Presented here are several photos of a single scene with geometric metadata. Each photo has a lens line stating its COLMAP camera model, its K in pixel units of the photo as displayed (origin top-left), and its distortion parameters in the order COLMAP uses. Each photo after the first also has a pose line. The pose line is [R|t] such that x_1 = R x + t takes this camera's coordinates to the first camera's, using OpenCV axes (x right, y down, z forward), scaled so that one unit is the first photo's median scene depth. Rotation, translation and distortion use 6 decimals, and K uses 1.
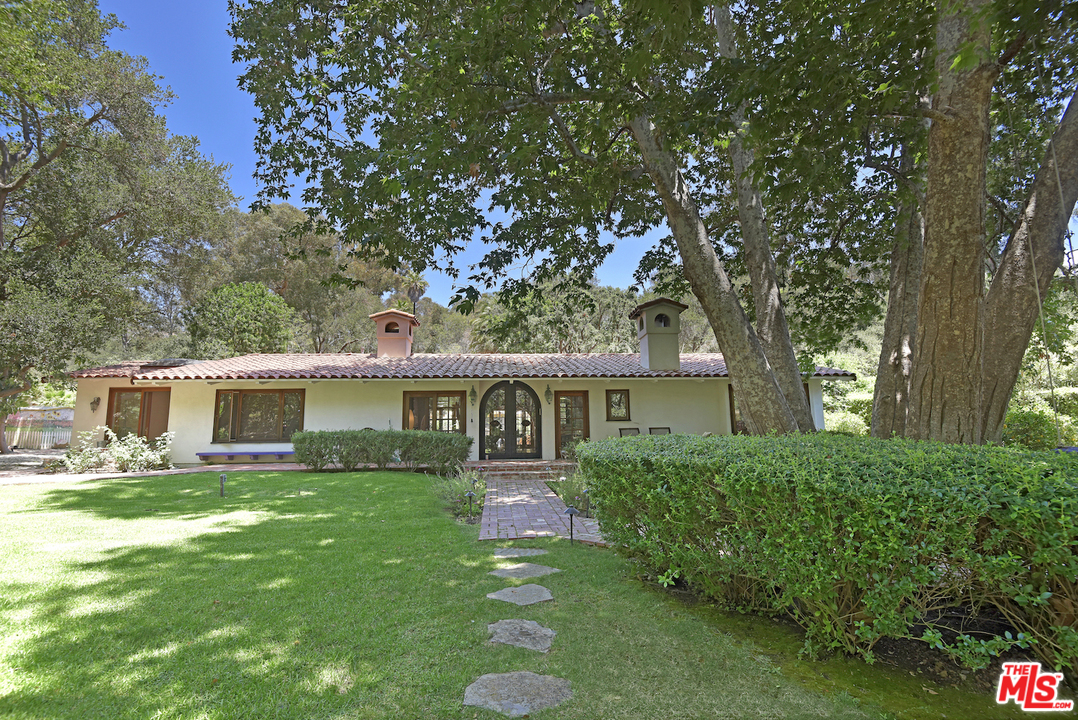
lens RADIAL K [[500.4, 0, 533.2], [0, 500.4, 369.8], [0, 0, 1]] dist [-0.017476, -0.003411]
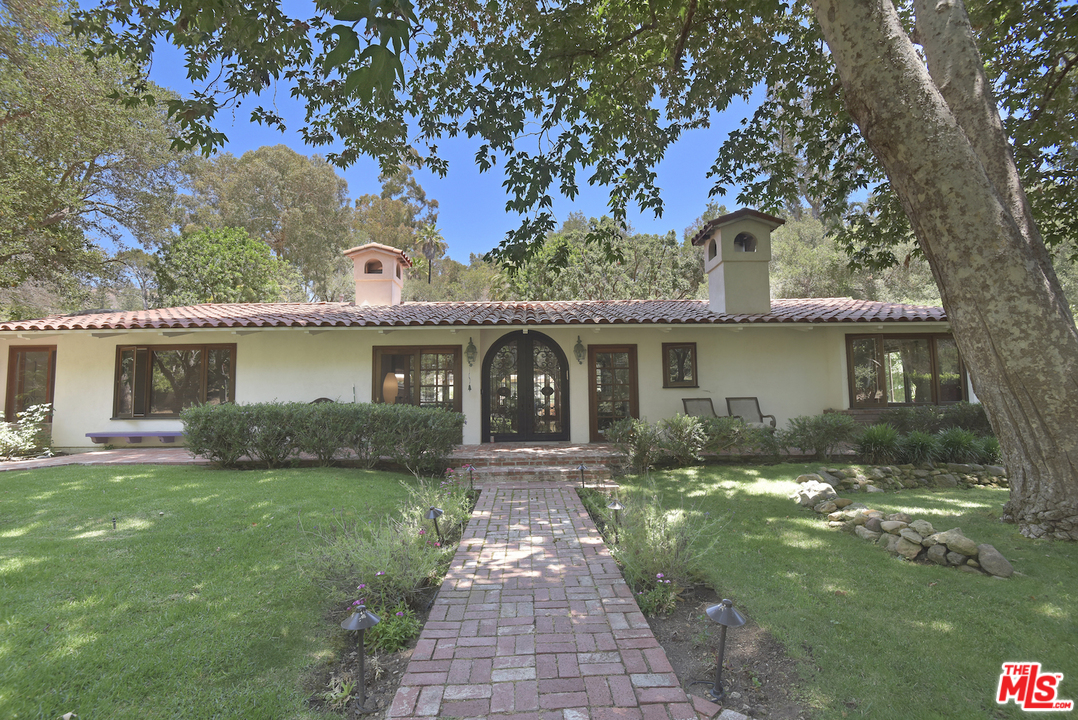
lens RADIAL K [[500.4, 0, 533.8], [0, 500.4, 368.8], [0, 0, 1]] dist [-0.017476, -0.003411]
pose [[0.998714, -0.001486, -0.050674, 0.002056], [0.004817, 0.997829, 0.065676, 0.030809], [0.050466, -0.065835, 0.996553, 0.320916]]
